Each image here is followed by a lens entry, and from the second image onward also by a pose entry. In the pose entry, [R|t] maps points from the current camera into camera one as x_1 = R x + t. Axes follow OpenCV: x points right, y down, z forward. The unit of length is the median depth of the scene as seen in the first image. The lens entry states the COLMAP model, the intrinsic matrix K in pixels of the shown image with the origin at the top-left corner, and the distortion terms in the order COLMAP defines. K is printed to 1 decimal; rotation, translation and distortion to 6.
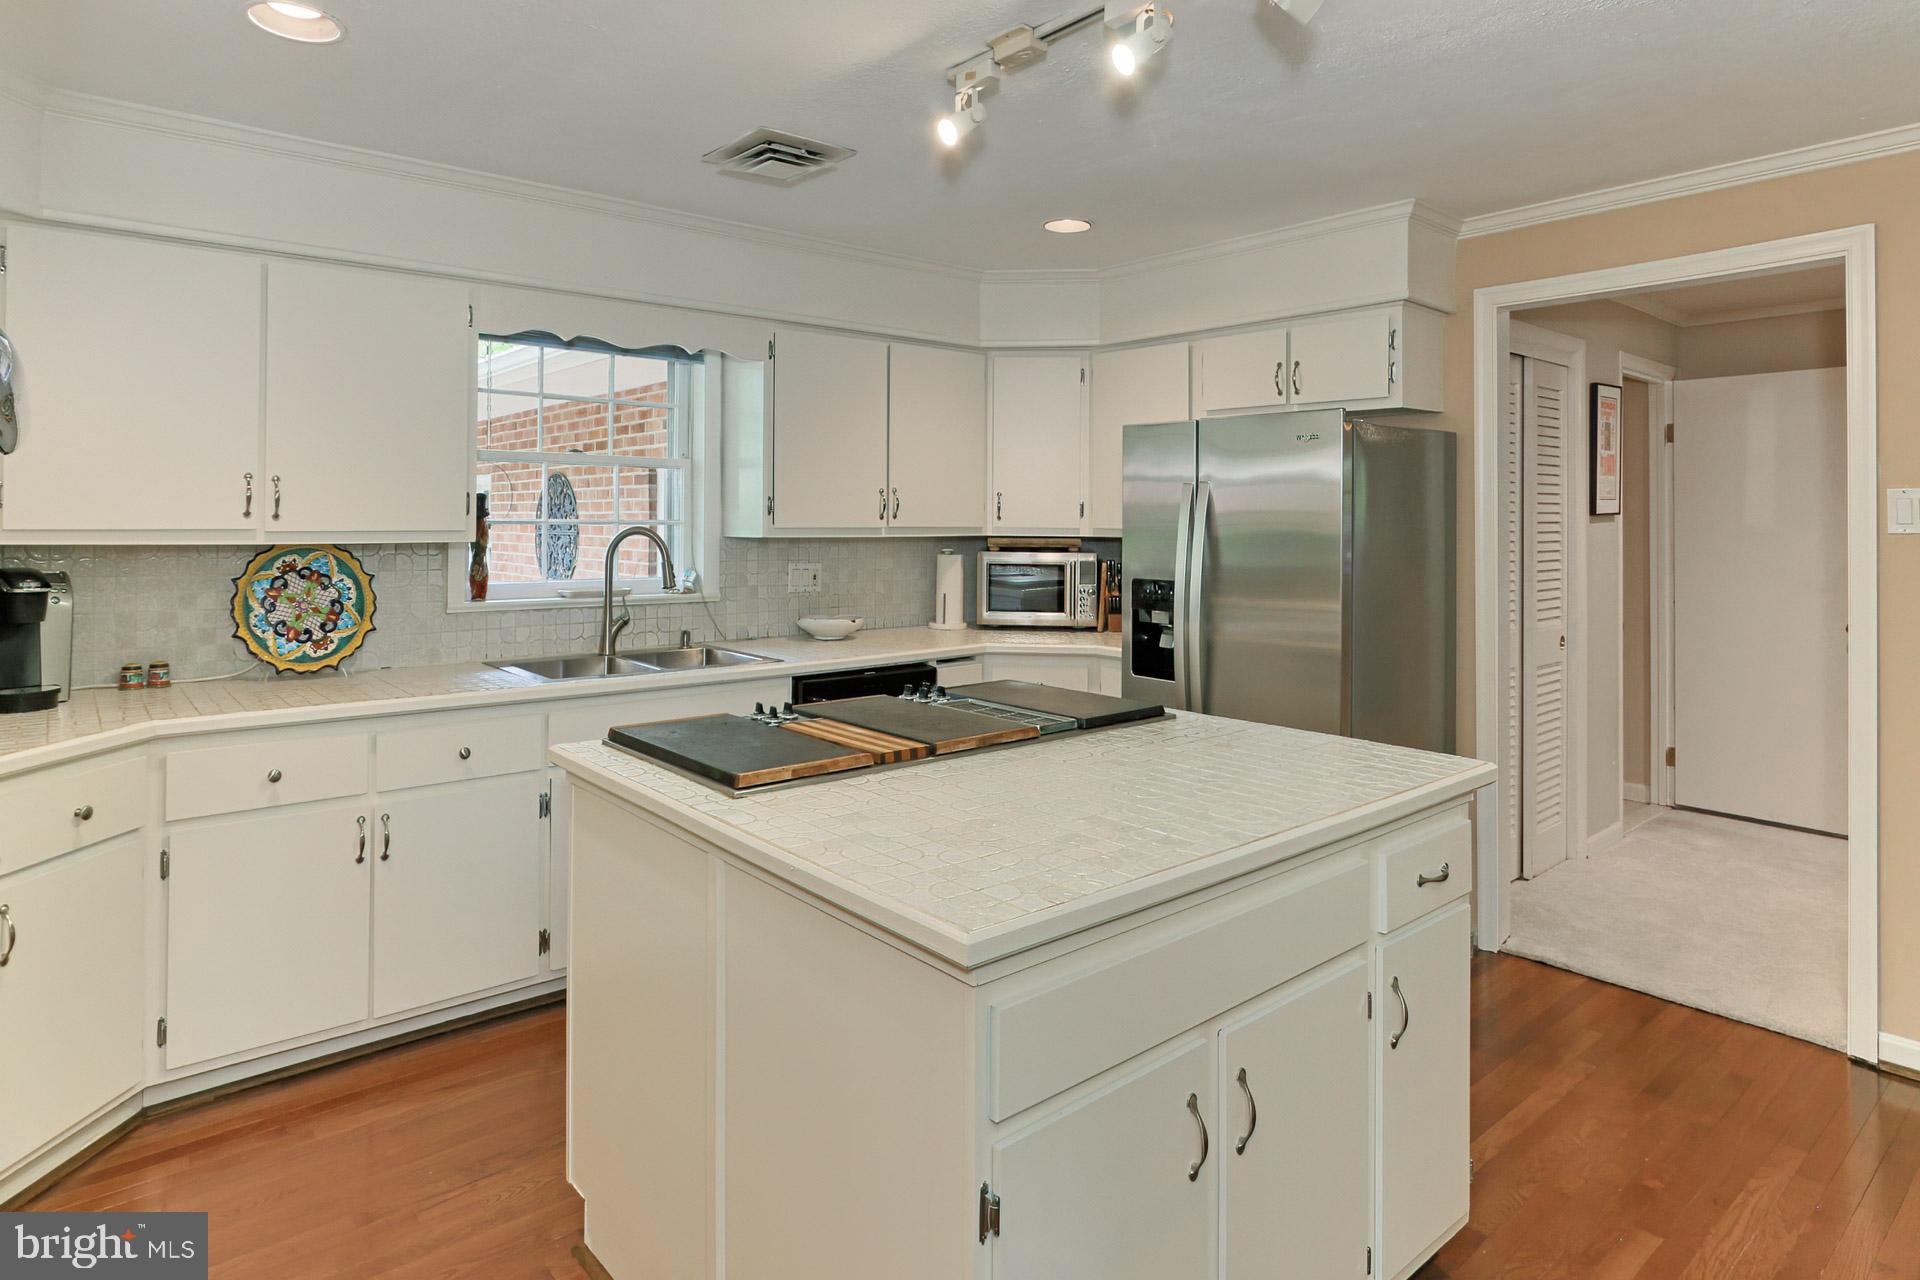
lens RADIAL K [[1055.8, 0, 960.0], [0, 1055.8, 640.0], [0, 0, 1]] dist [-0.001228, -0.000250]
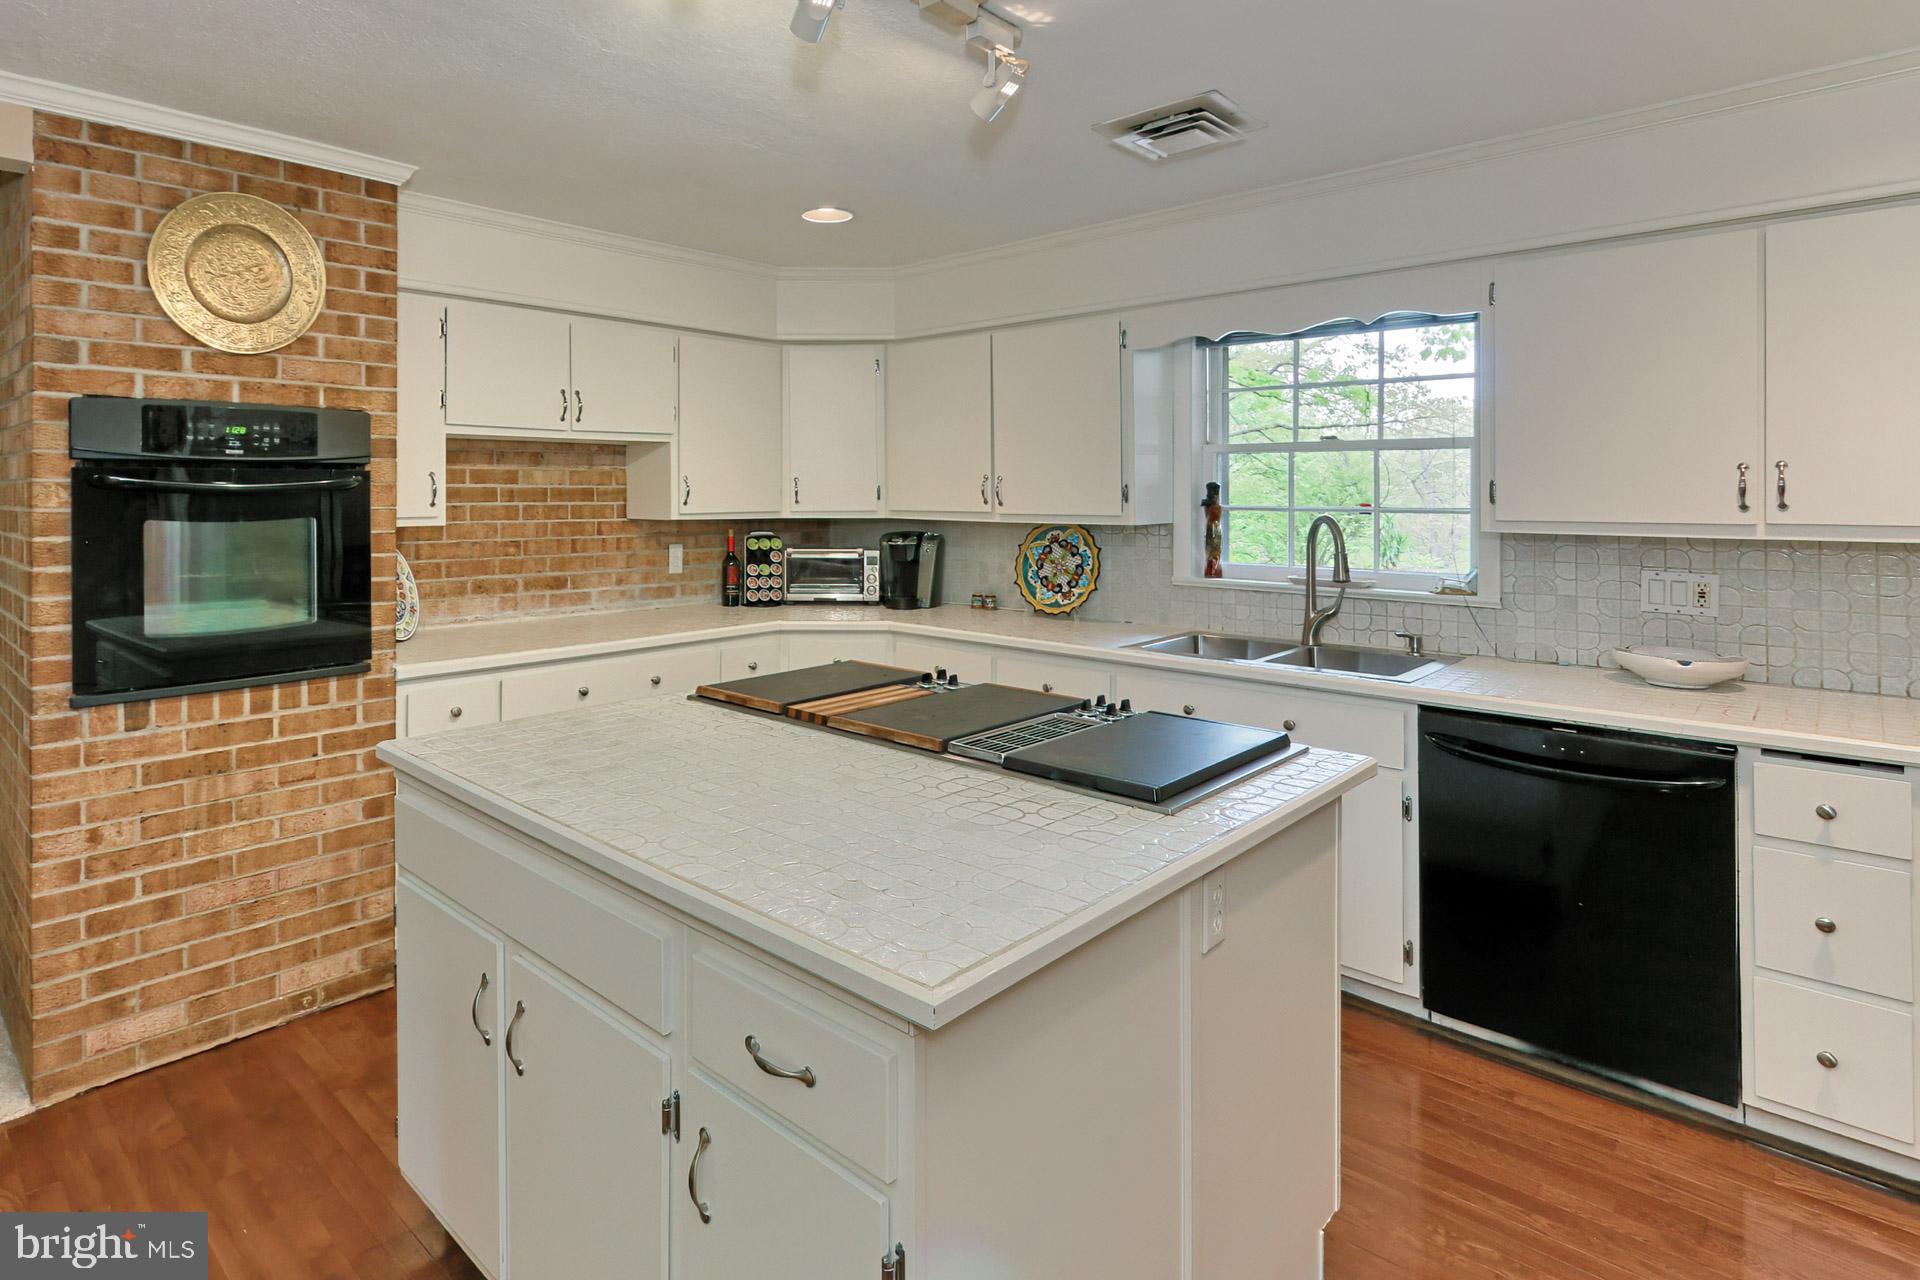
lens RADIAL K [[1013.0, 0, 955.2], [0, 1013.0, 601.2], [0, 0, 1]] dist [0.000886, 0.000400]
pose [[0.134078, 0.095529, -0.986356, 0.685413], [-0.118632, 0.989732, 0.079730, -0.077805], [0.983844, 0.106323, 0.144035, 0.670538]]
